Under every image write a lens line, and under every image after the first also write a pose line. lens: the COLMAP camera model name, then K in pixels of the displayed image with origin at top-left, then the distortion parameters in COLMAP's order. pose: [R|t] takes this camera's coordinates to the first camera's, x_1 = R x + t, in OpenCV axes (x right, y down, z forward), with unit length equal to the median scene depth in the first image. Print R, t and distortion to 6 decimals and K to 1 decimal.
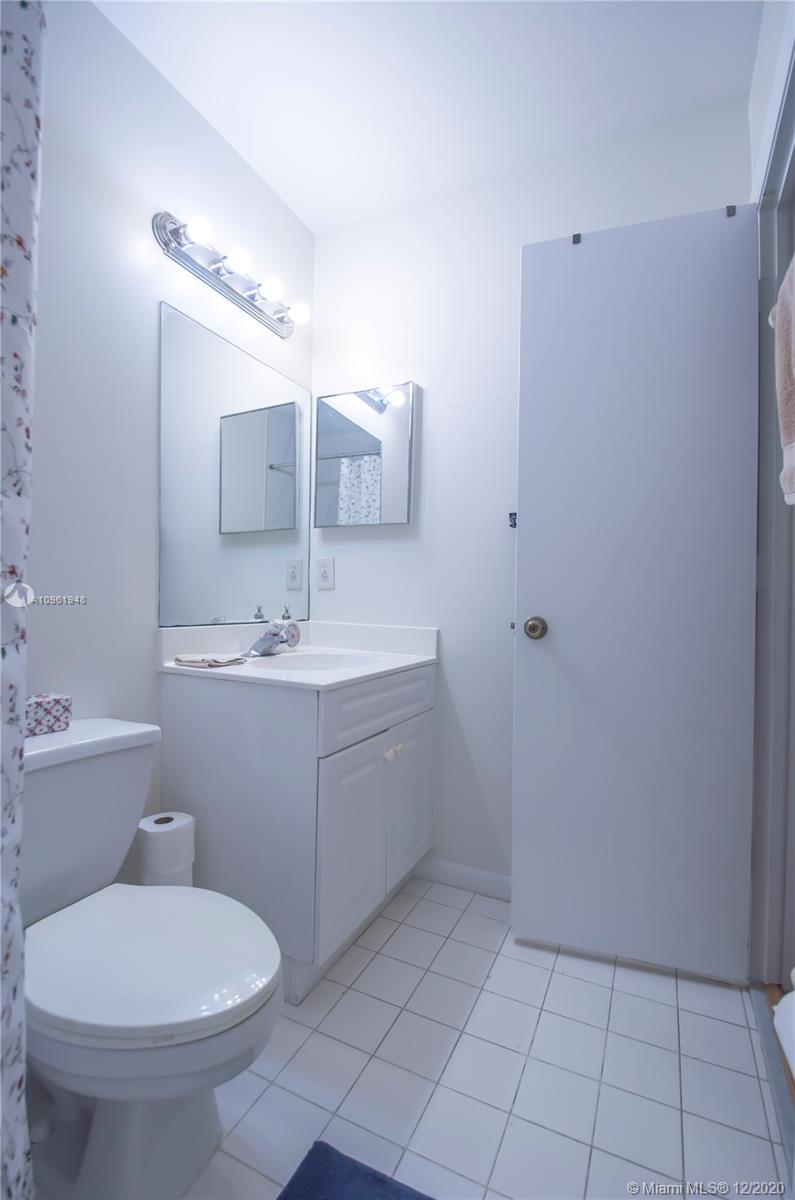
lens RADIAL K [[522.5, 0, 402.9], [0, 522.5, 604.3], [0, 0, 1]] dist [0.011208, -0.019695]
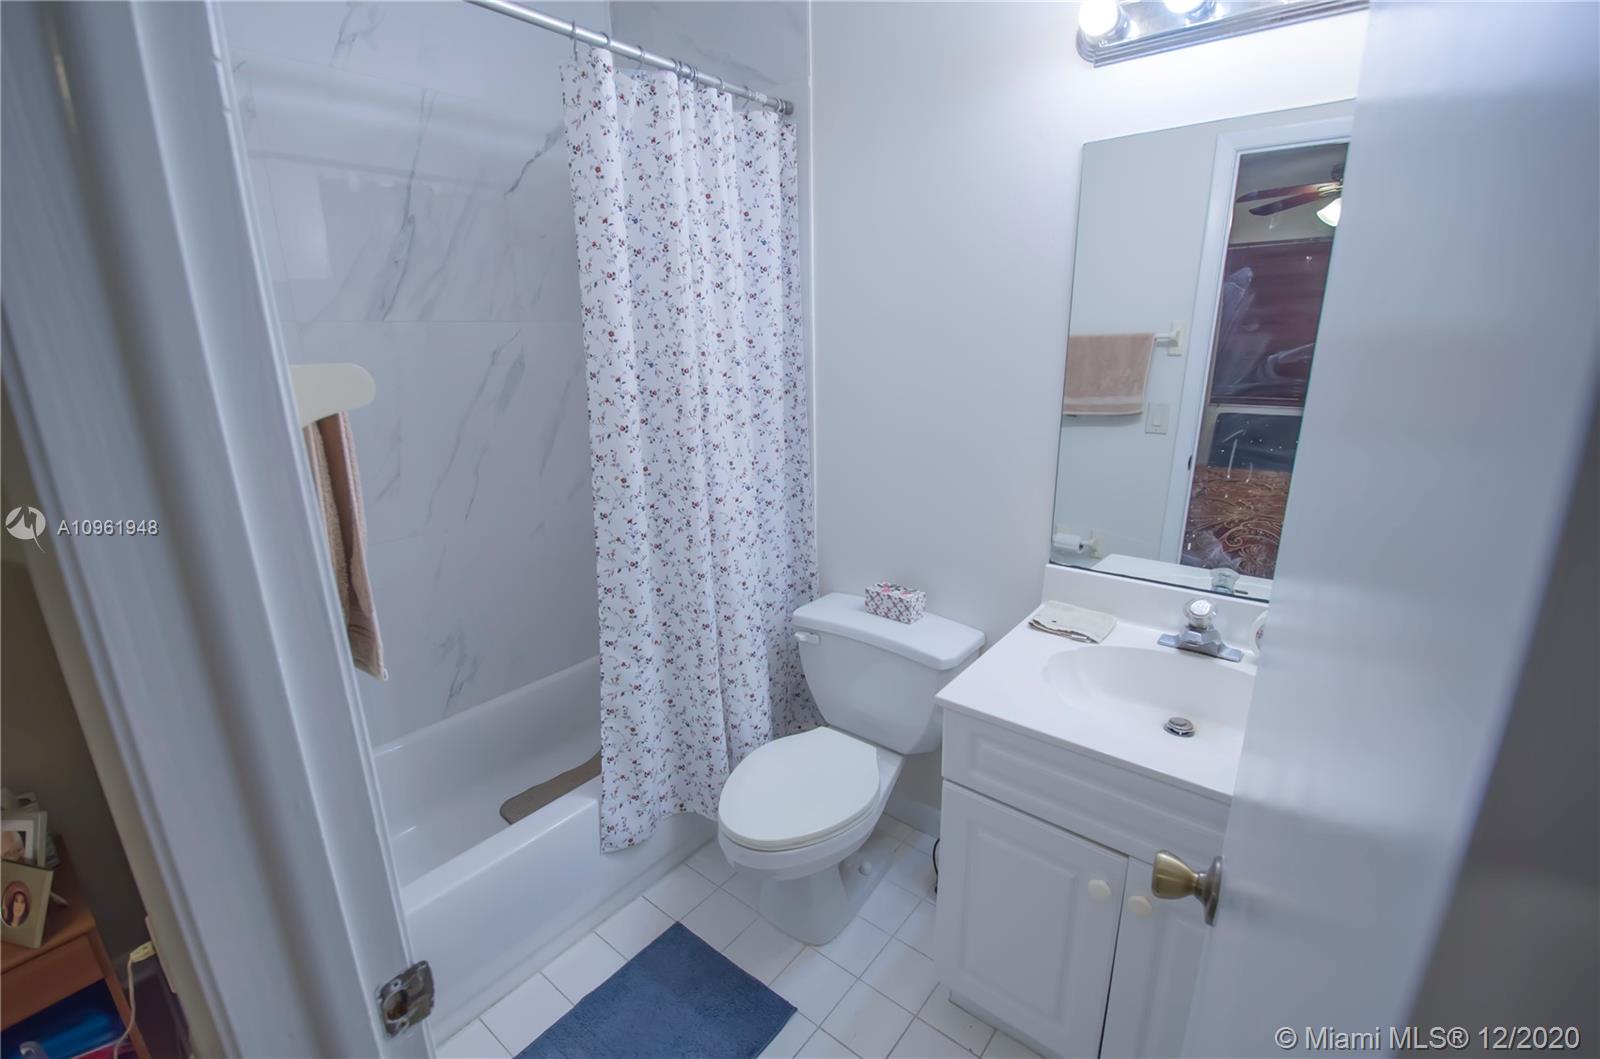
lens RADIAL K [[696.7, 0, 798.2], [0, 696.7, 523.0], [0, 0, 1]] dist [0.011208, -0.019695]
pose [[-0.243960, 0.240420, -0.939511, 0.962057], [0.015301, 0.969617, 0.244151, -0.419844], [0.969665, 0.045187, -0.240226, 1.172873]]
